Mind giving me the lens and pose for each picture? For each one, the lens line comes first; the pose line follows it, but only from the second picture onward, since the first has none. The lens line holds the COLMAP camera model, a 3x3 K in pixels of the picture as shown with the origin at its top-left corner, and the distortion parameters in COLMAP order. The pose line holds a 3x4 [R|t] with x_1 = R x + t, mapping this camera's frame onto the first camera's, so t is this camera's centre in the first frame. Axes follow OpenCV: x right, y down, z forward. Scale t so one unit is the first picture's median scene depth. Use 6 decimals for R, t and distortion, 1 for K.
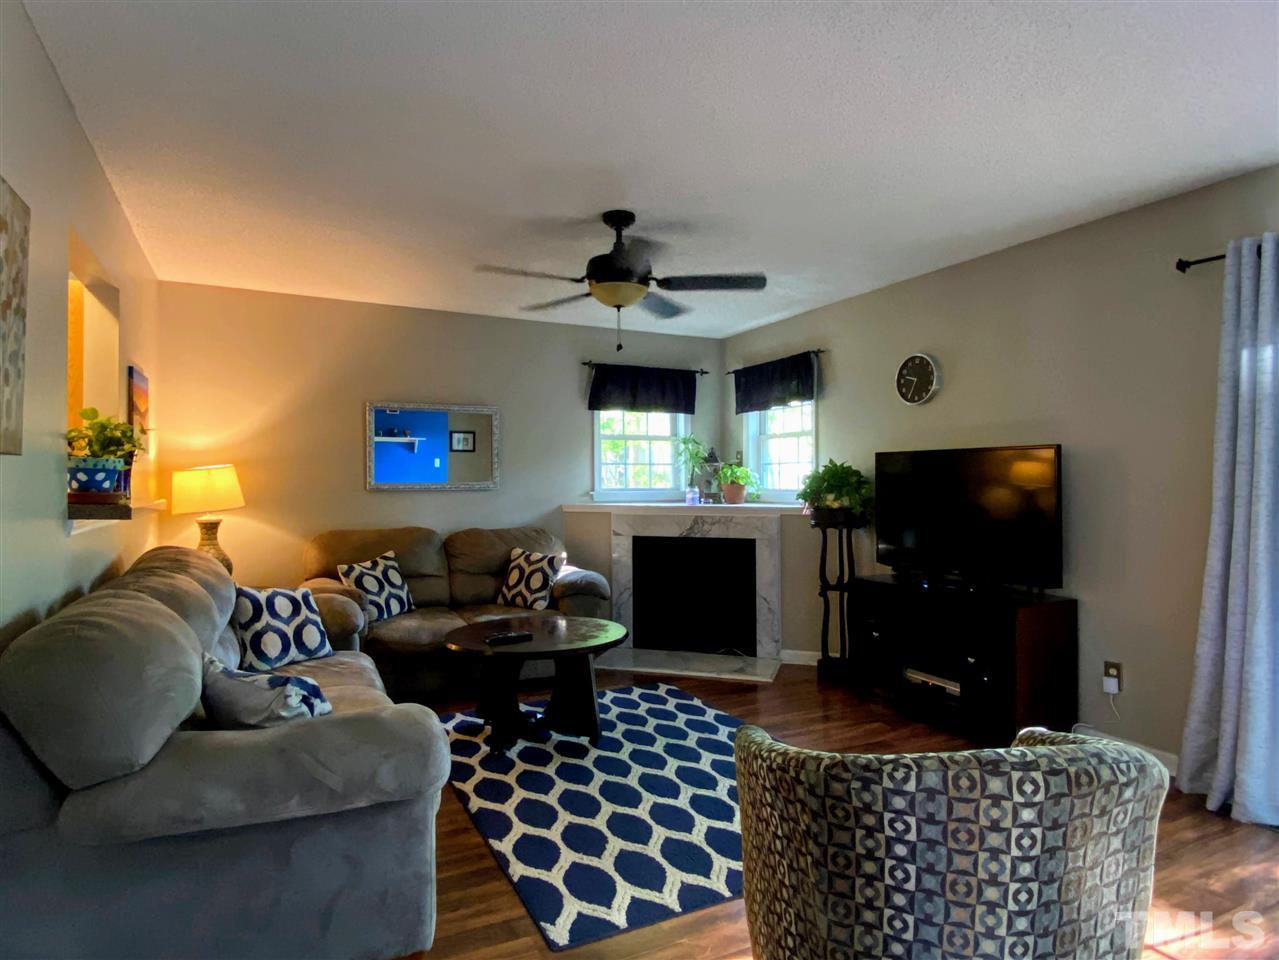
lens RADIAL K [[744.3, 0, 634.6], [0, 744.3, 480.8], [0, 0, 1]] dist [0.077934, -0.060441]
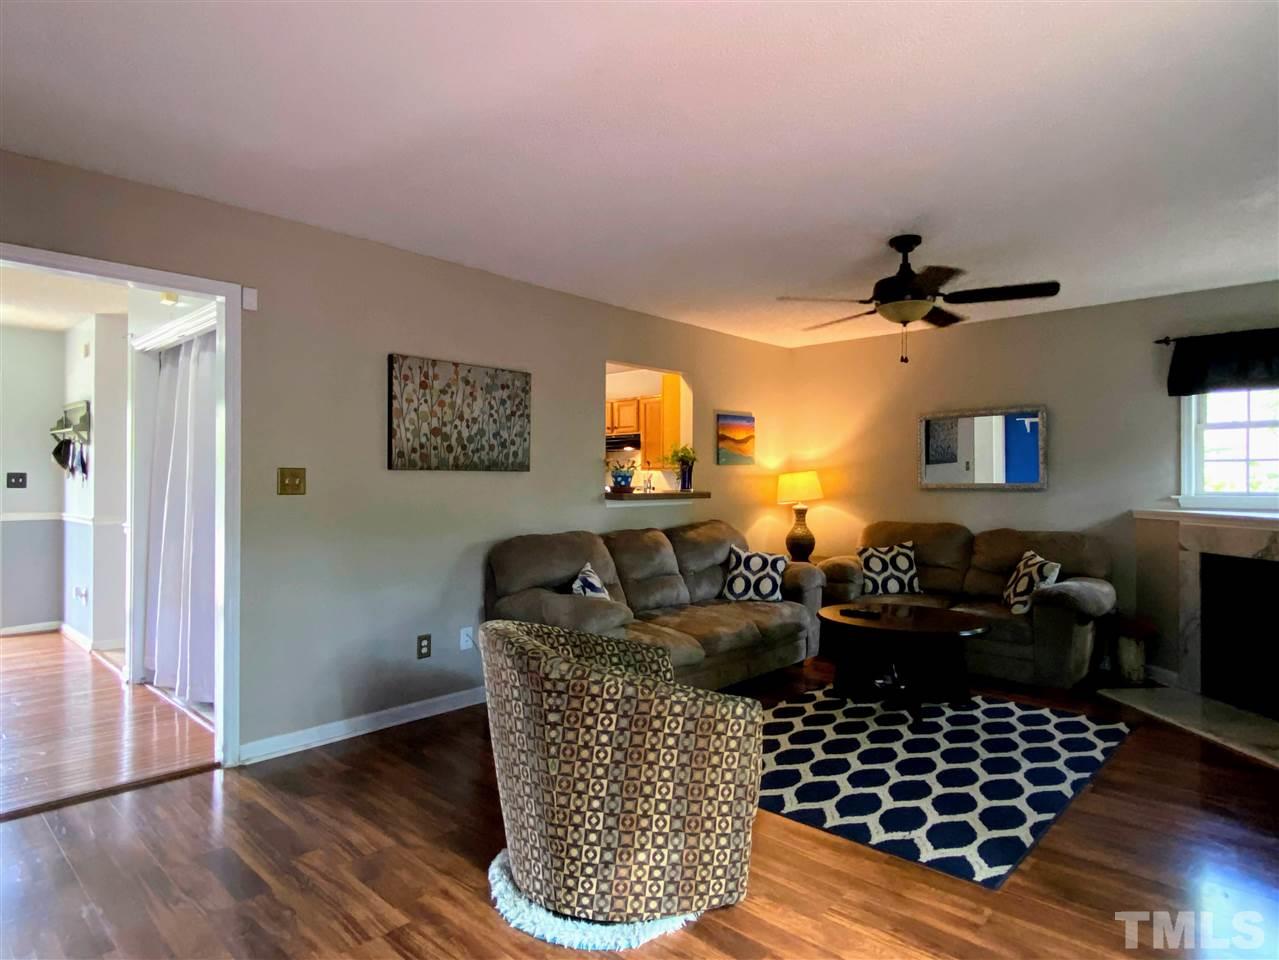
lens RADIAL K [[744.3, 0, 634.6], [0, 744.3, 480.8], [0, 0, 1]] dist [0.077934, -0.060441]
pose [[0.334655, -0.000880, -0.942340, 0.695320], [-0.001721, 0.999997, -0.001545, 0.000998], [0.942339, 0.002139, 0.334653, 0.208015]]
